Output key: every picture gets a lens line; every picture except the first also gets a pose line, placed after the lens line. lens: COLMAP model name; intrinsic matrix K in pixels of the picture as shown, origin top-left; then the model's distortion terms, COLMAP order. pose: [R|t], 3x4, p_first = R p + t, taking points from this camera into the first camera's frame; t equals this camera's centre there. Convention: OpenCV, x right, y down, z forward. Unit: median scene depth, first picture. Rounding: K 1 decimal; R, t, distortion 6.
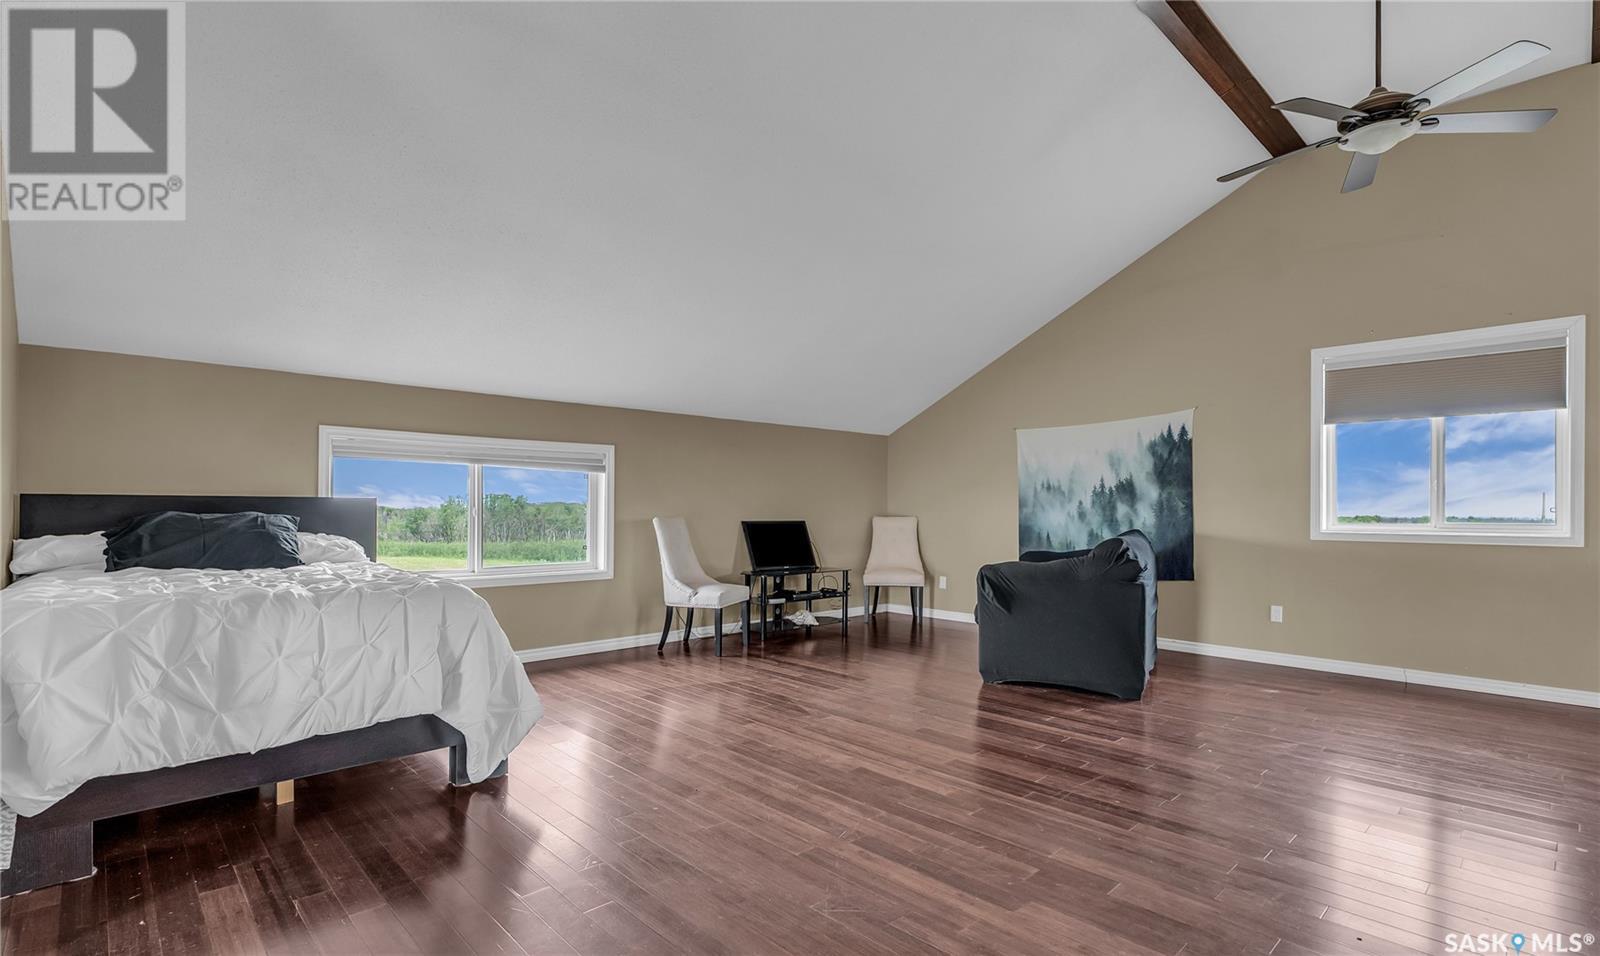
lens RADIAL K [[750.3, 0, 816.8], [0, 750.3, 514.7], [0, 0, 1]] dist [0.016272, 0.000084]
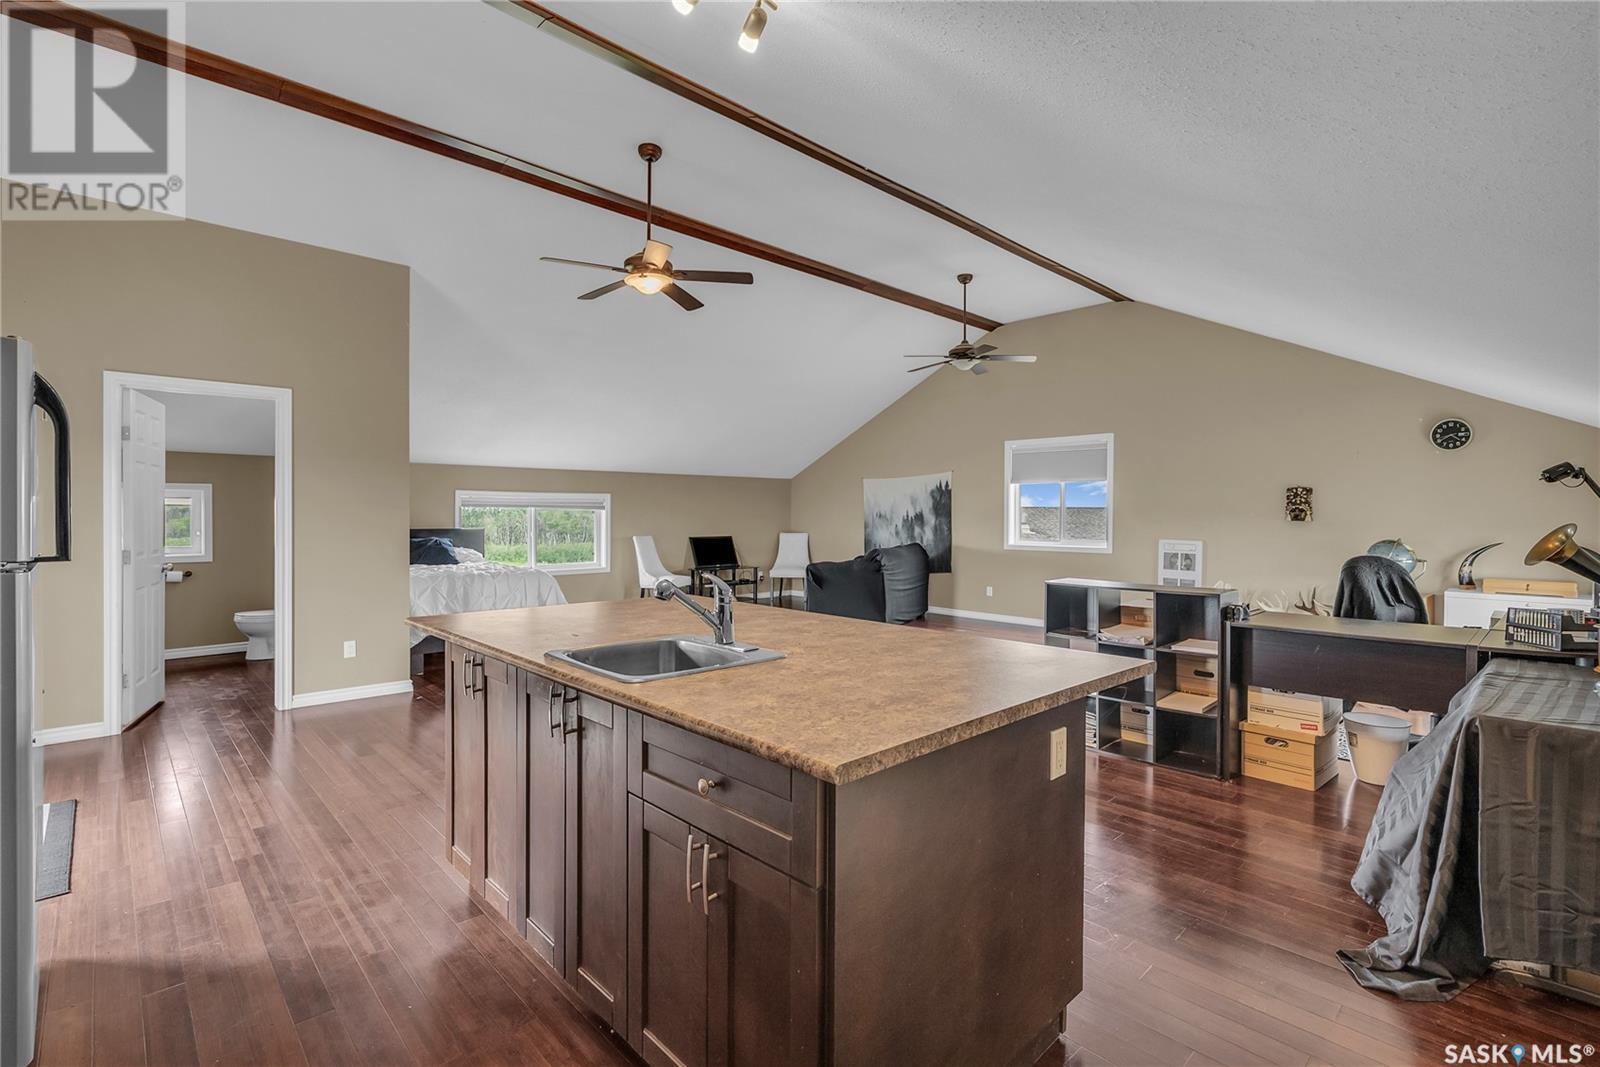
lens RADIAL K [[726.7, 0, 800.2], [0, 726.7, 526.6], [0, 0, 1]] dist [0.000520, 0.000426]
pose [[0.999955, -0.001218, -0.009431, 0.167000], [0.001324, 0.999936, 0.011221, -0.033824], [0.009417, -0.011233, 0.999893, -0.608960]]
